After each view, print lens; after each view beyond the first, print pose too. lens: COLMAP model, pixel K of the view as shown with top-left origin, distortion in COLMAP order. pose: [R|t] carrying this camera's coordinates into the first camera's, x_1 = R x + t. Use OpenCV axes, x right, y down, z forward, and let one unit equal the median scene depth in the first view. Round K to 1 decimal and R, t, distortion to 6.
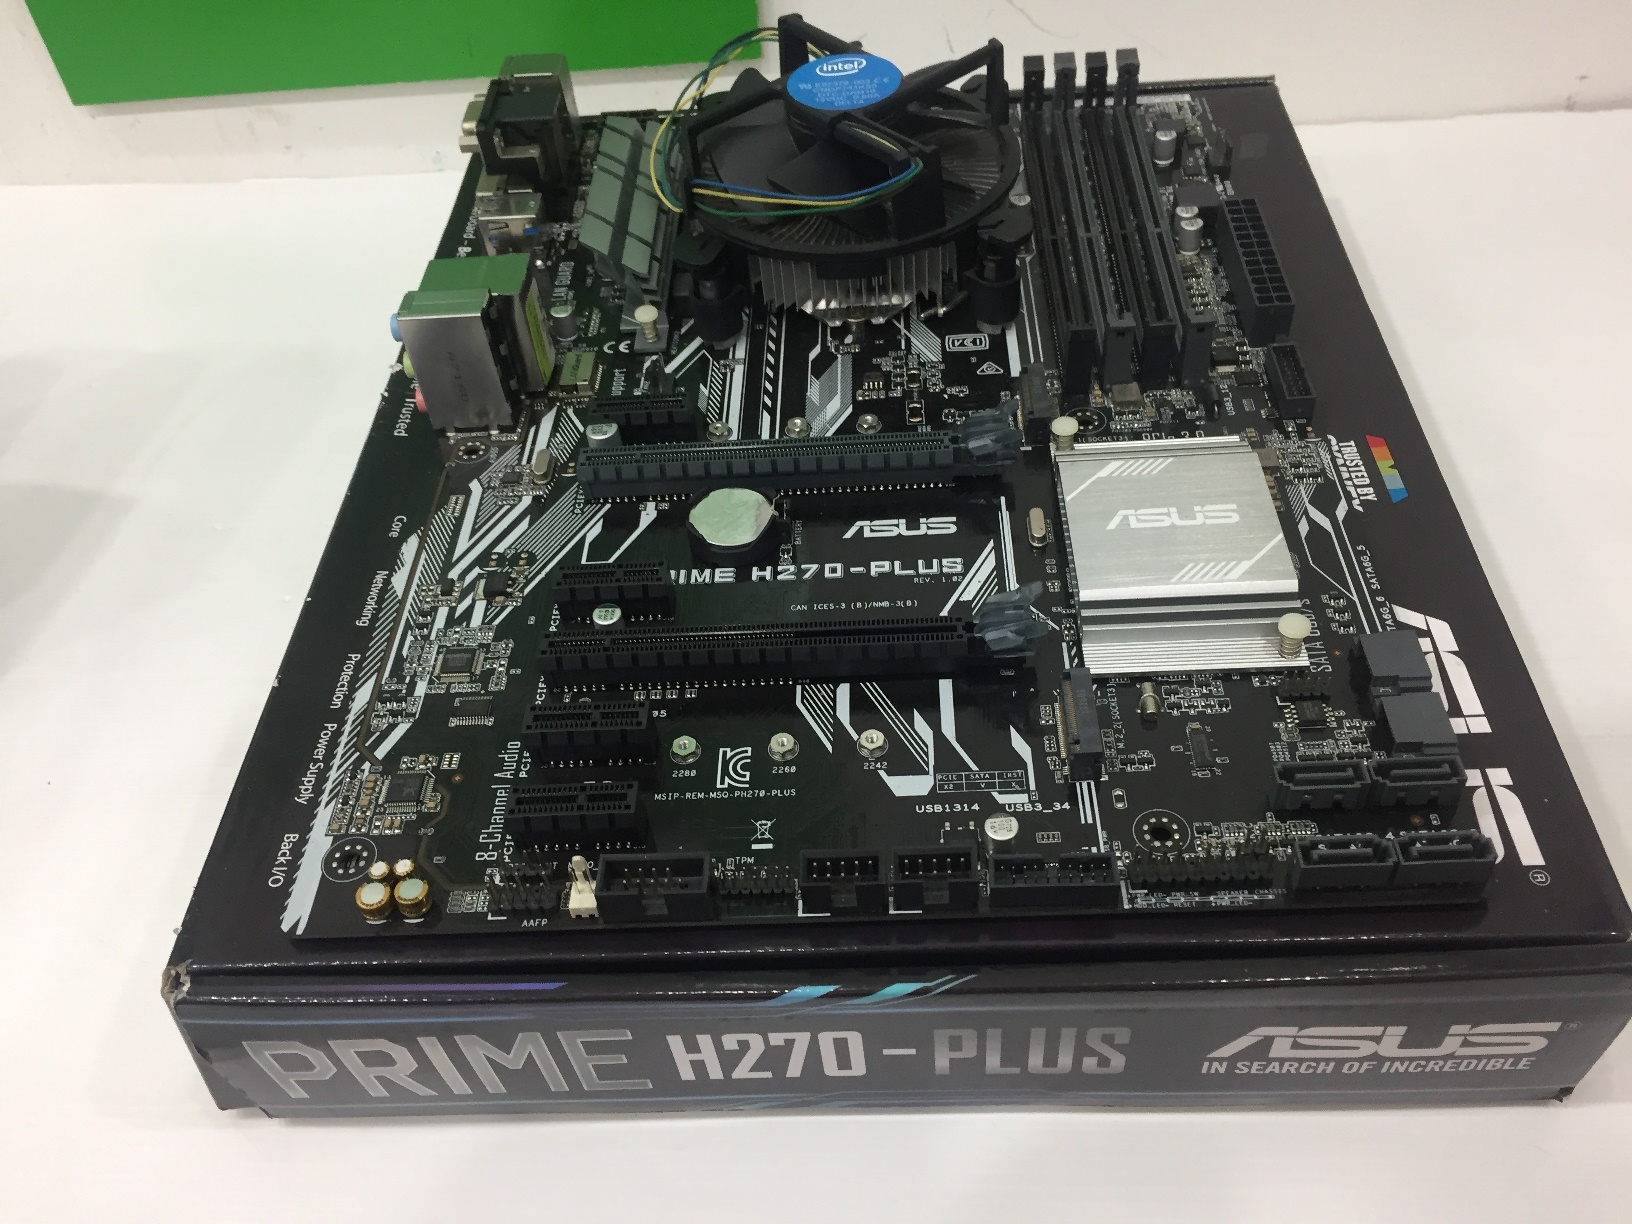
lens RADIAL K [[1445.1, 0, 806.8], [0, 1445.1, 614.2], [0, 0, 1]] dist [0.080763, -0.155531]
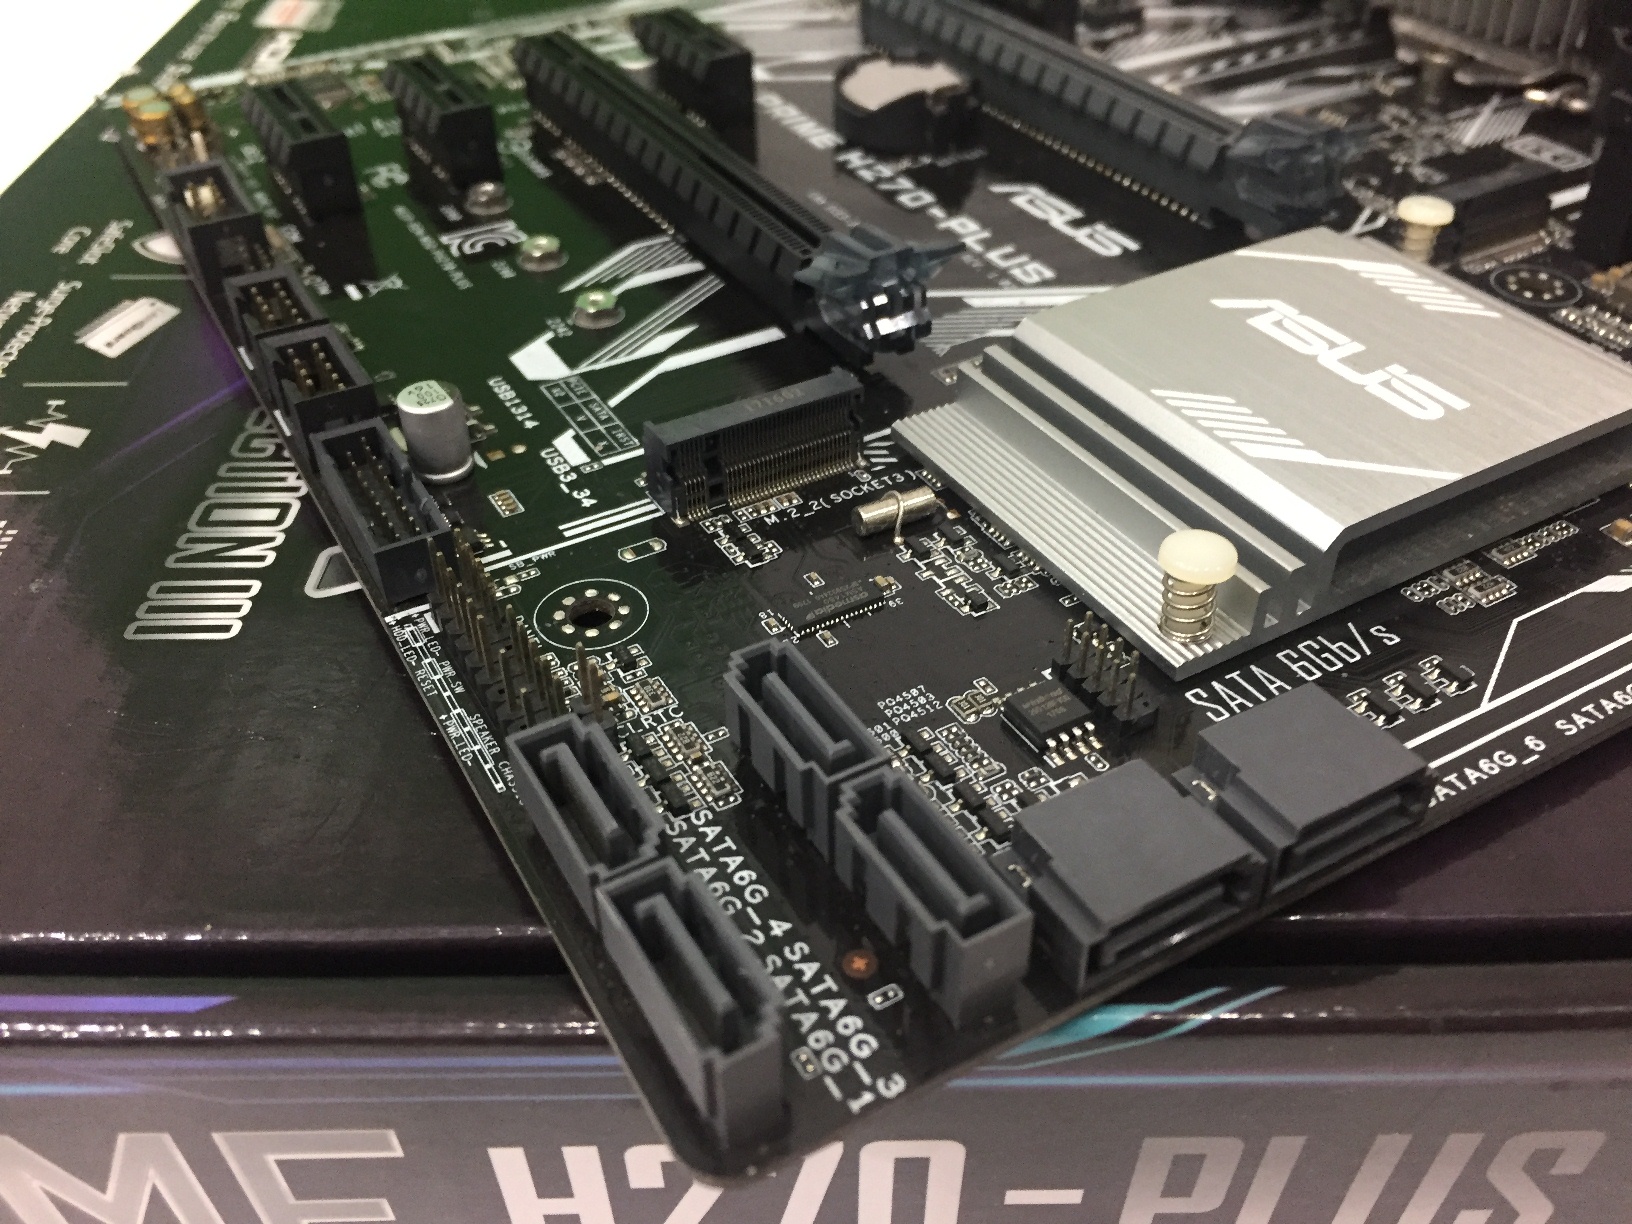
lens RADIAL K [[1445.1, 0, 806.8], [0, 1445.1, 614.2], [0, 0, 1]] dist [0.080763, -0.155531]
pose [[0.507389, 0.595135, -0.623194, 0.469990], [-0.630783, 0.749226, 0.201924, 0.006028], [0.587085, 0.290646, 0.755550, 0.548515]]
